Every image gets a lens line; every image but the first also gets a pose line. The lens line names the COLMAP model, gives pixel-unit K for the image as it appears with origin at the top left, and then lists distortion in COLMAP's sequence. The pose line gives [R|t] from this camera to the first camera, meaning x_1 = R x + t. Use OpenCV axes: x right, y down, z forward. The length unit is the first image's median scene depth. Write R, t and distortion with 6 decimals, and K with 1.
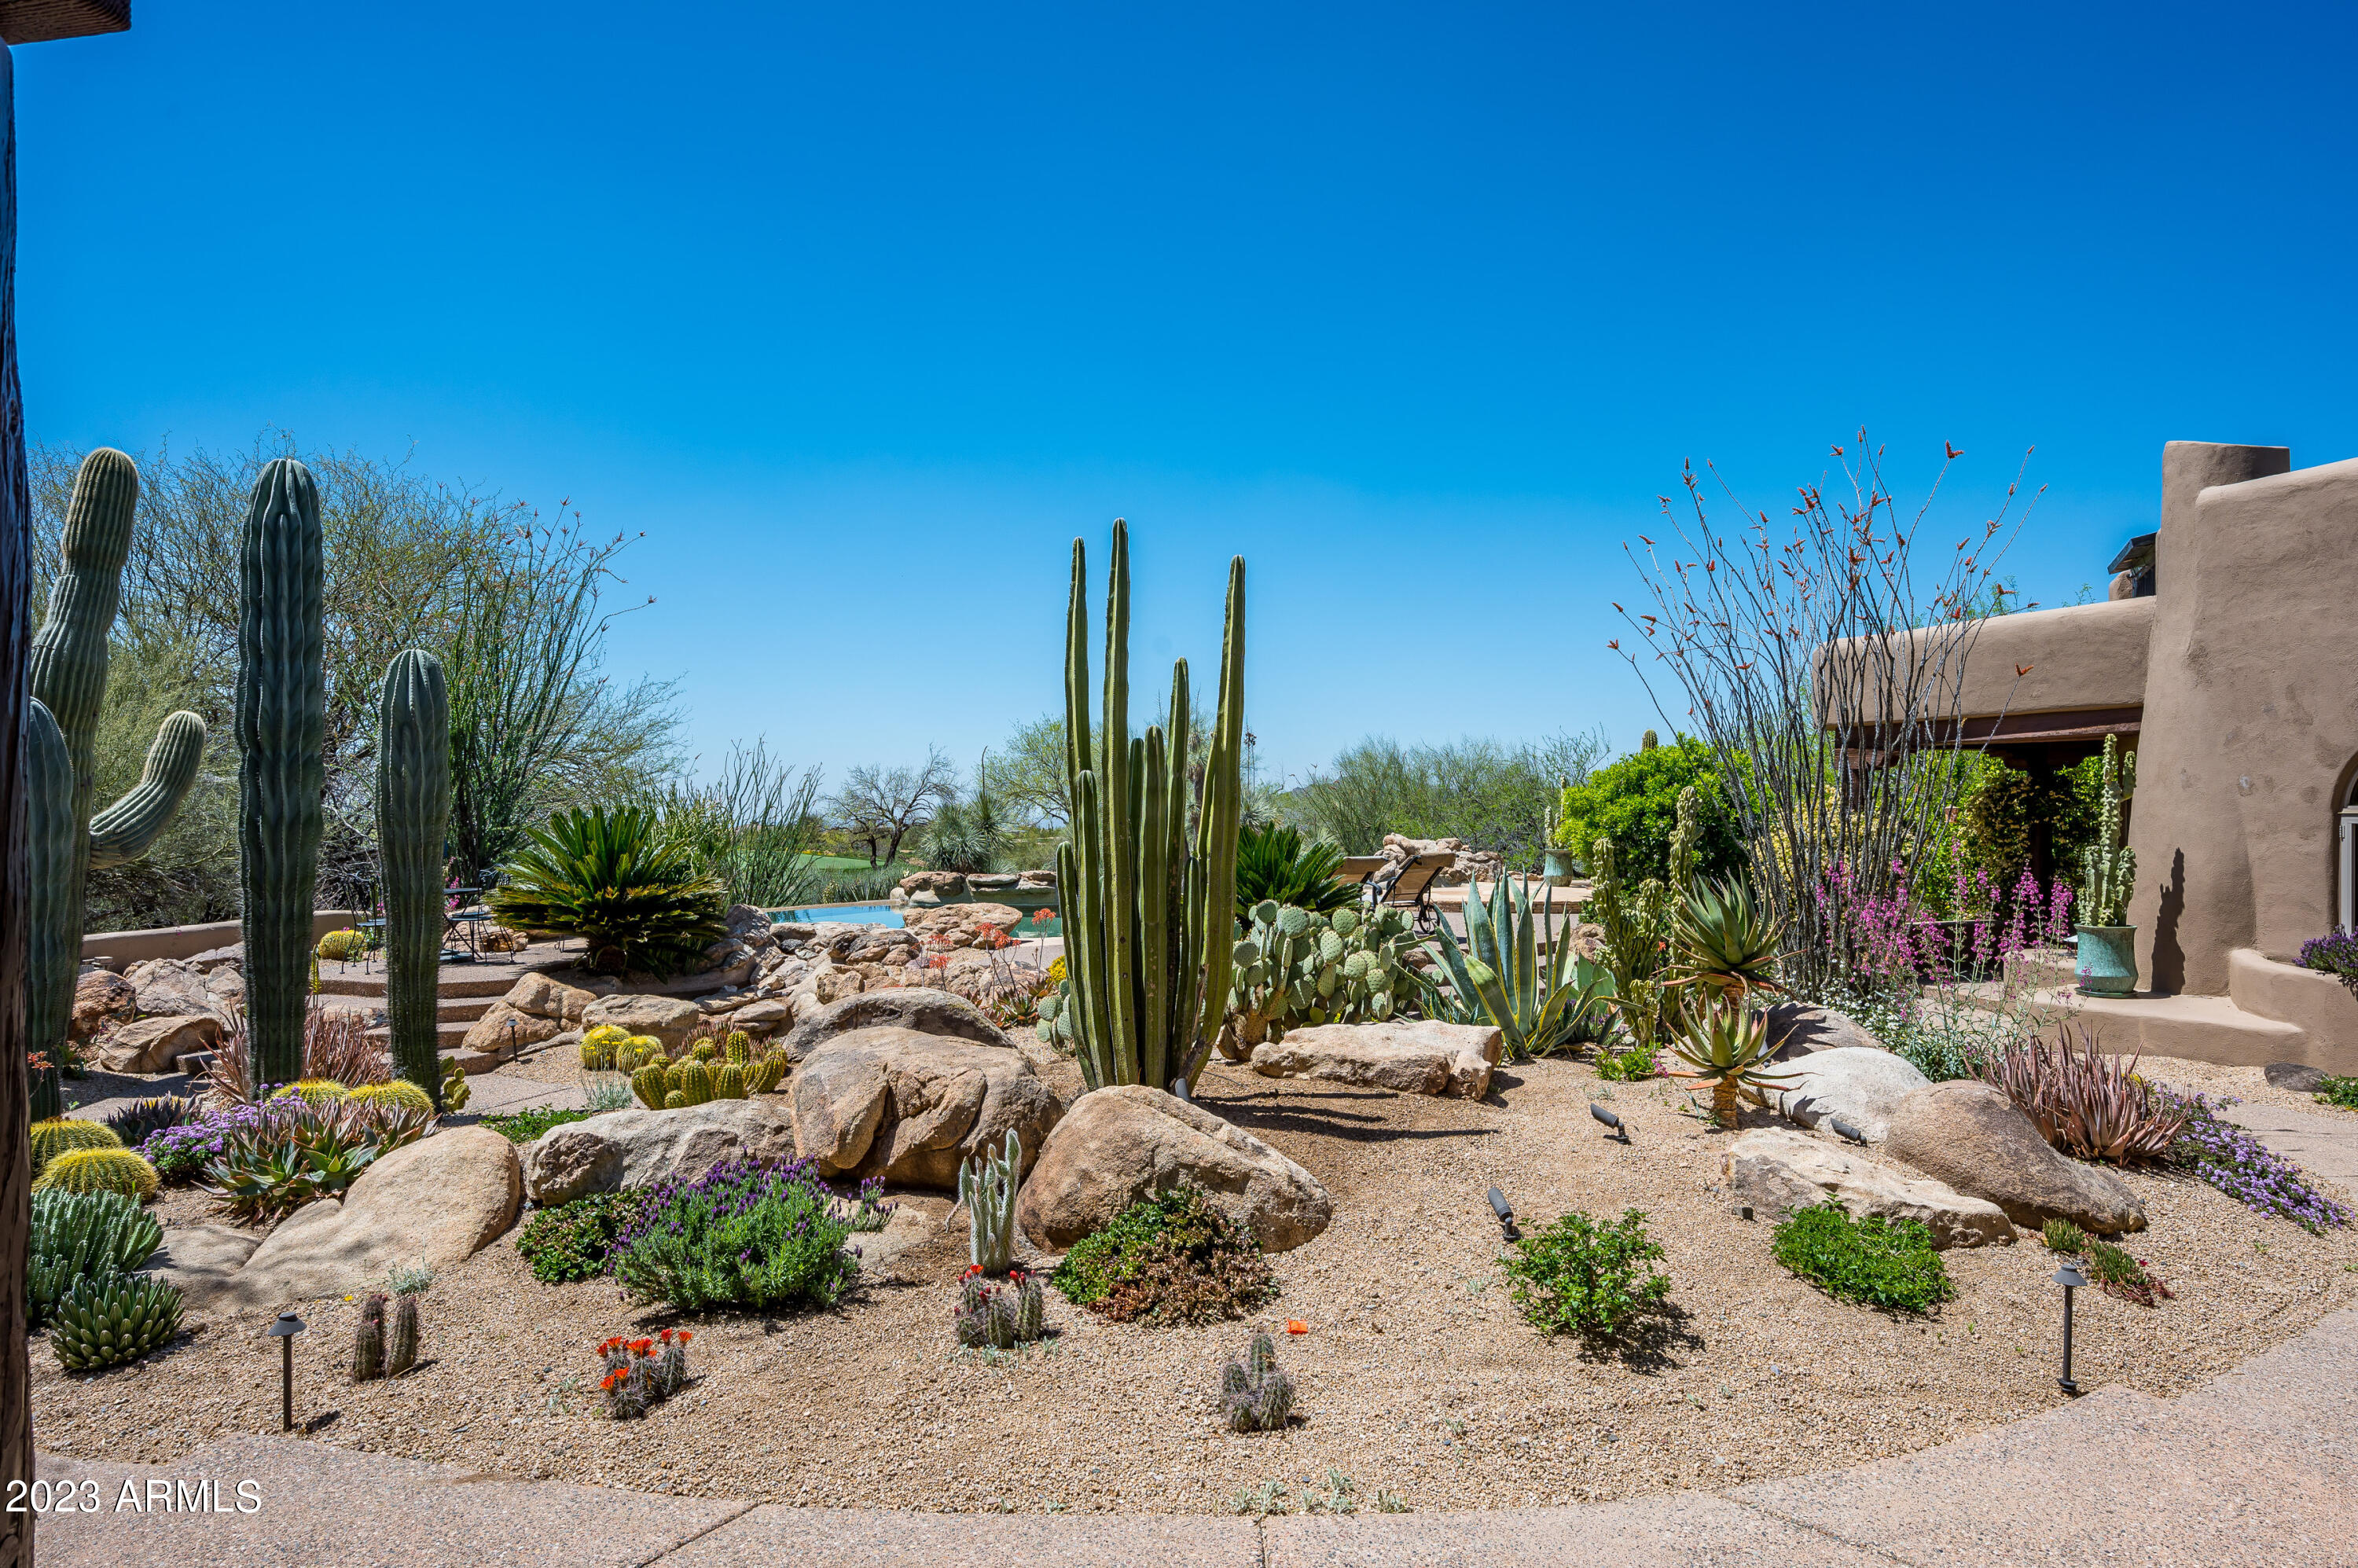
lens RADIAL K [[1359.1, 0, 1179.6], [0, 1359.1, 795.4], [0, 0, 1]] dist [-0.002370, -0.000069]
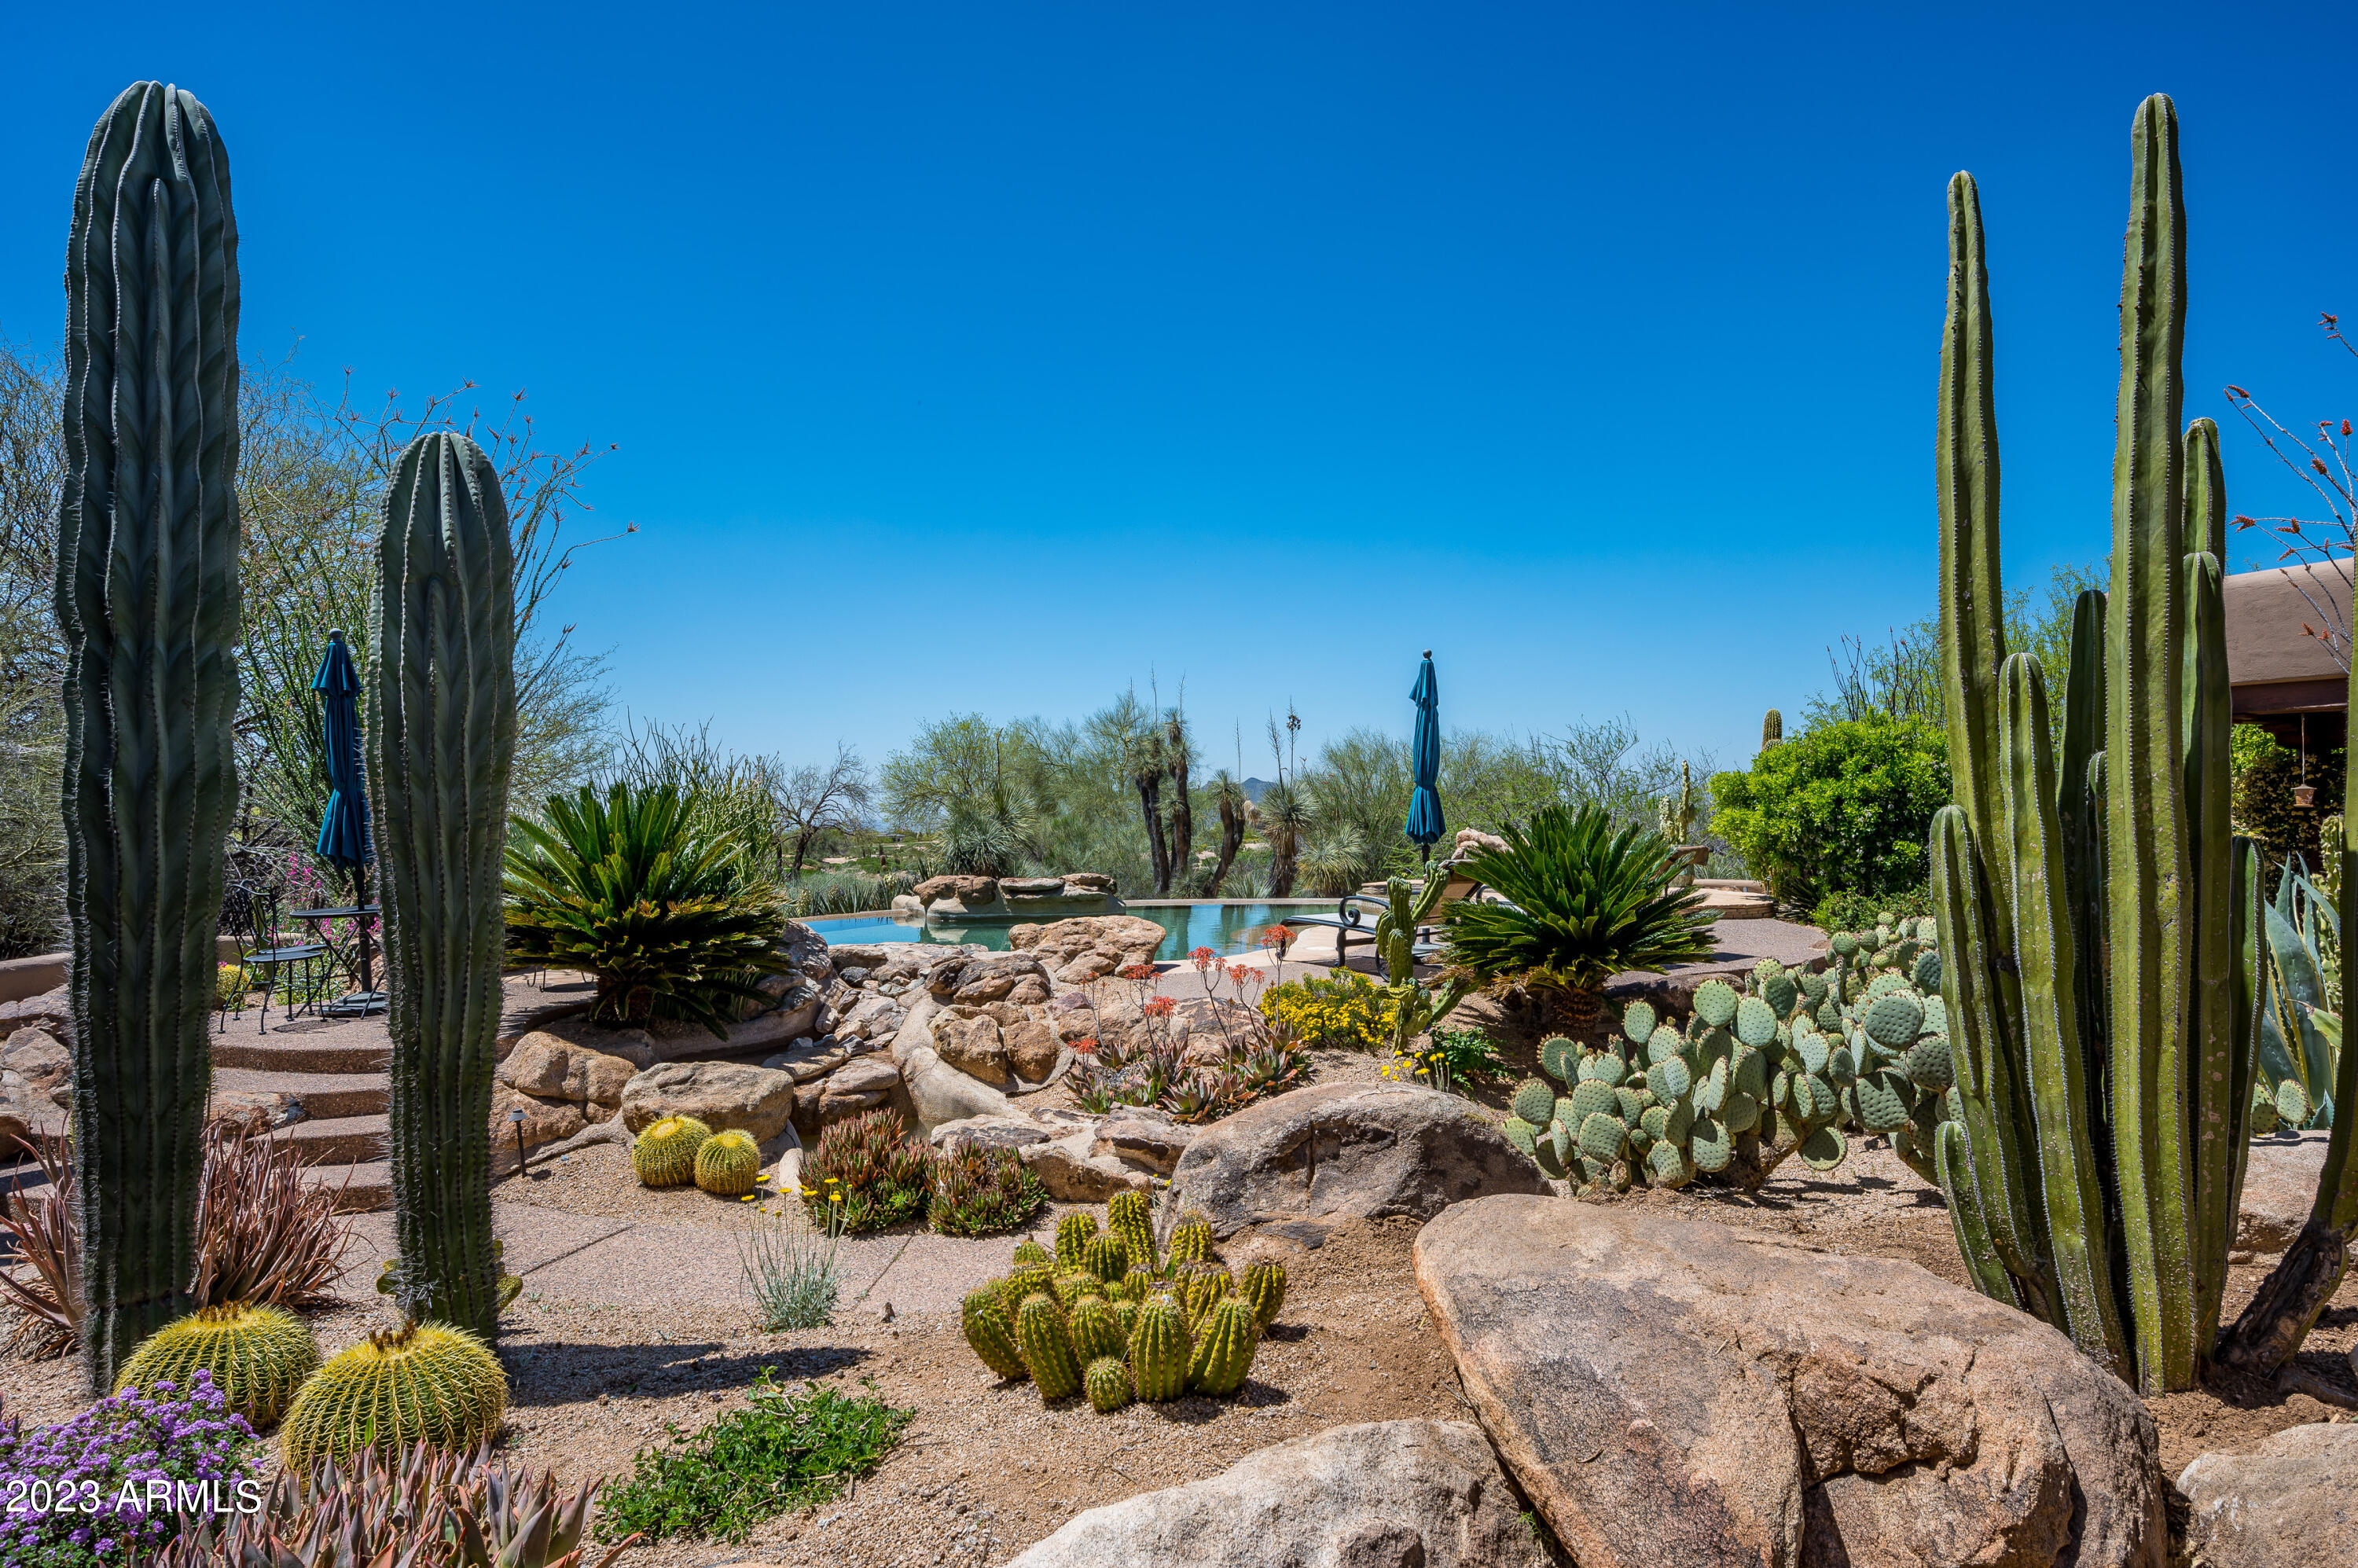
lens RADIAL K [[1321.9, 0, 1178.0], [0, 1321.9, 790.1], [0, 0, 1]] dist [-0.001343, -0.000291]
pose [[0.994980, -0.001096, 0.100064, -0.218476], [0.001860, 0.999970, -0.007545, 0.017318], [-0.100053, 0.007694, 0.994952, 0.311731]]
